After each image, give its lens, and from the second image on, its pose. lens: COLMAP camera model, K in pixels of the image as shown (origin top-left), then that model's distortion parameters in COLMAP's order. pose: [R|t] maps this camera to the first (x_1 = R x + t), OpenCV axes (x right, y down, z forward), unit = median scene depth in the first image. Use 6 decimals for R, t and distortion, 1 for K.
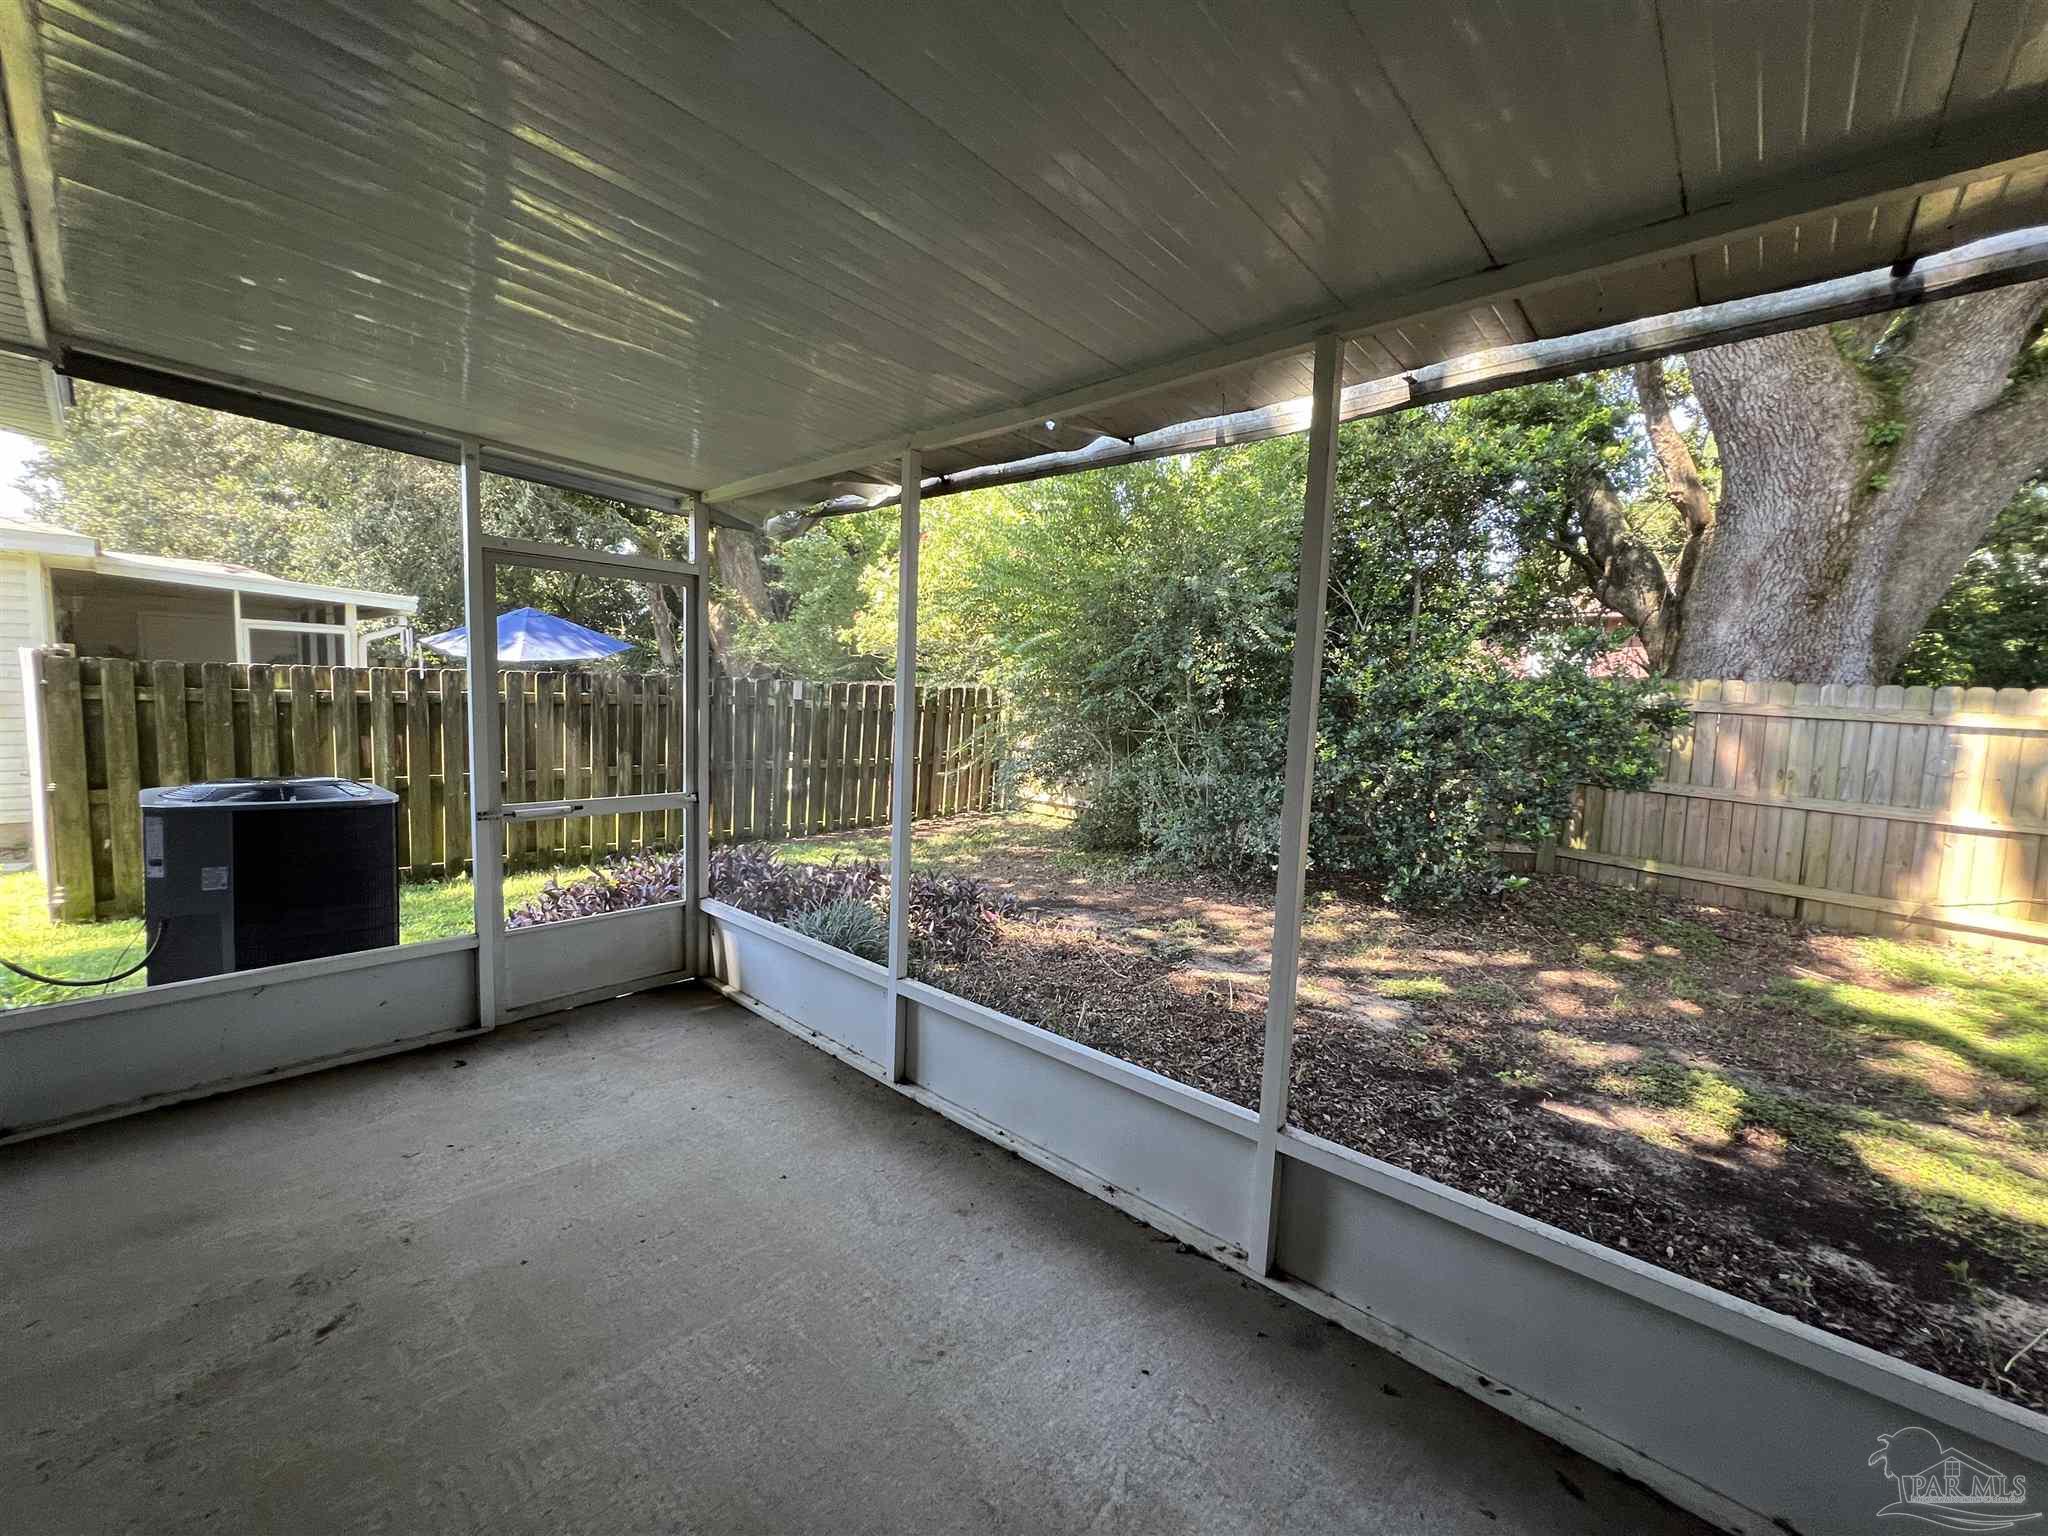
lens RADIAL K [[817.9, 0, 1024.0], [0, 817.9, 768.0], [0, 0, 1]] dist [-0.001455, -0.000253]
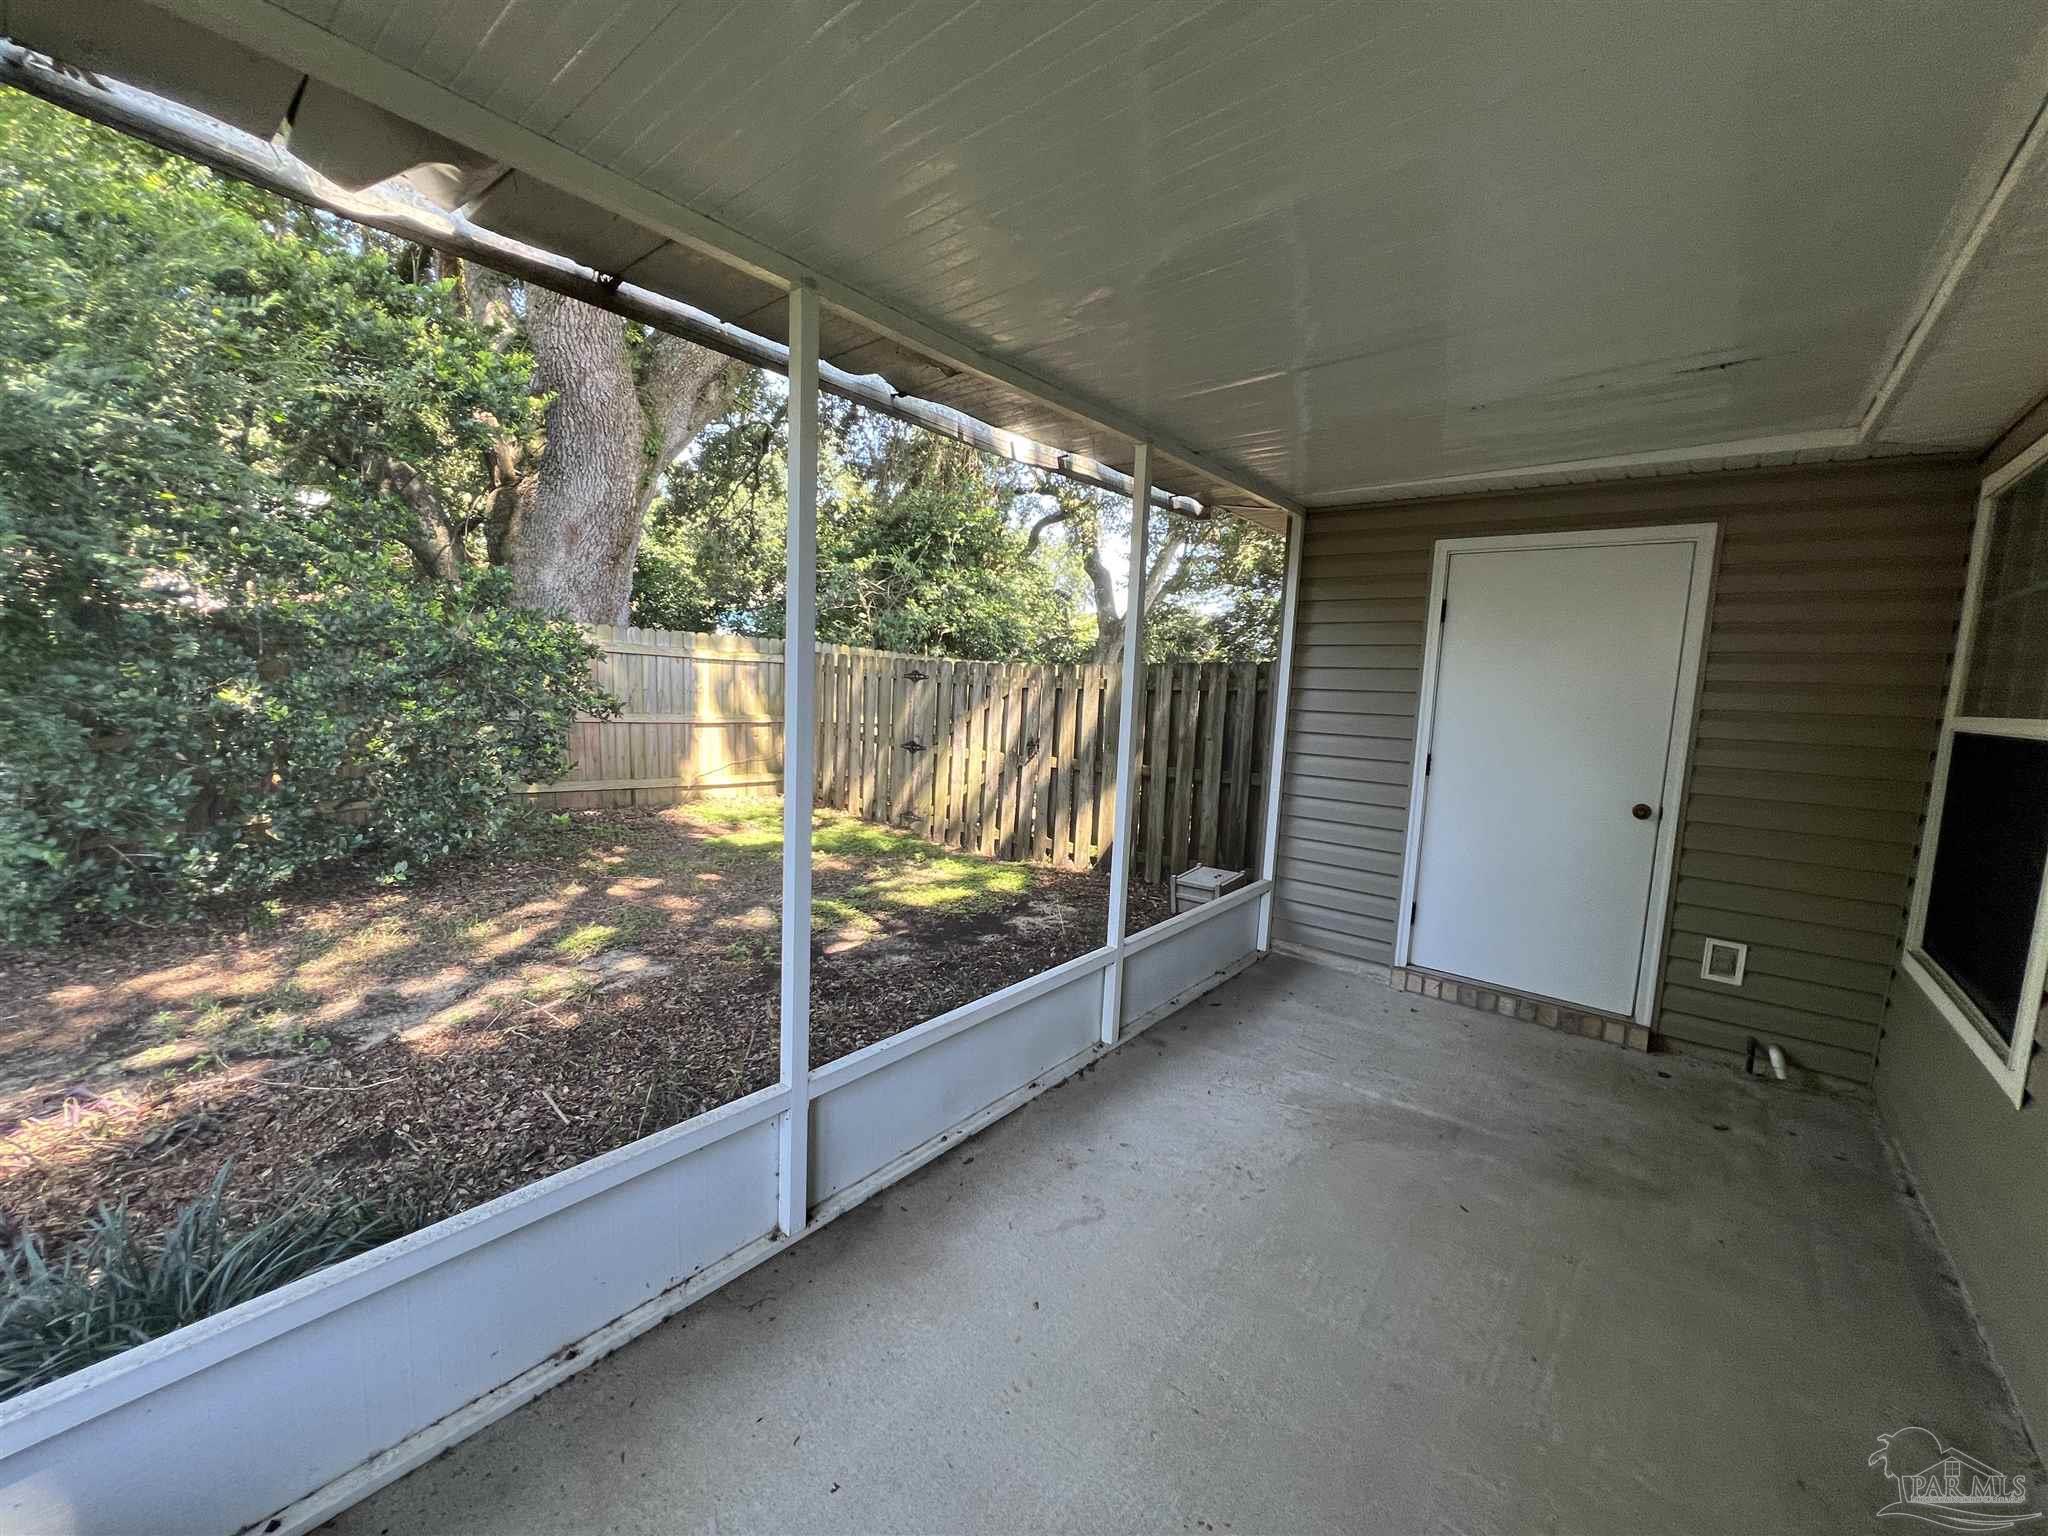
lens RADIAL K [[819.7, 0, 1025.7], [0, 819.7, 769.5], [0, 0, 1]] dist [-0.001850, 0.000708]
pose [[-0.040078, -0.154328, 0.987206, -0.471613], [0.050318, 0.986435, 0.156250, -0.059193], [-0.997929, 0.055937, -0.031769, 0.481803]]
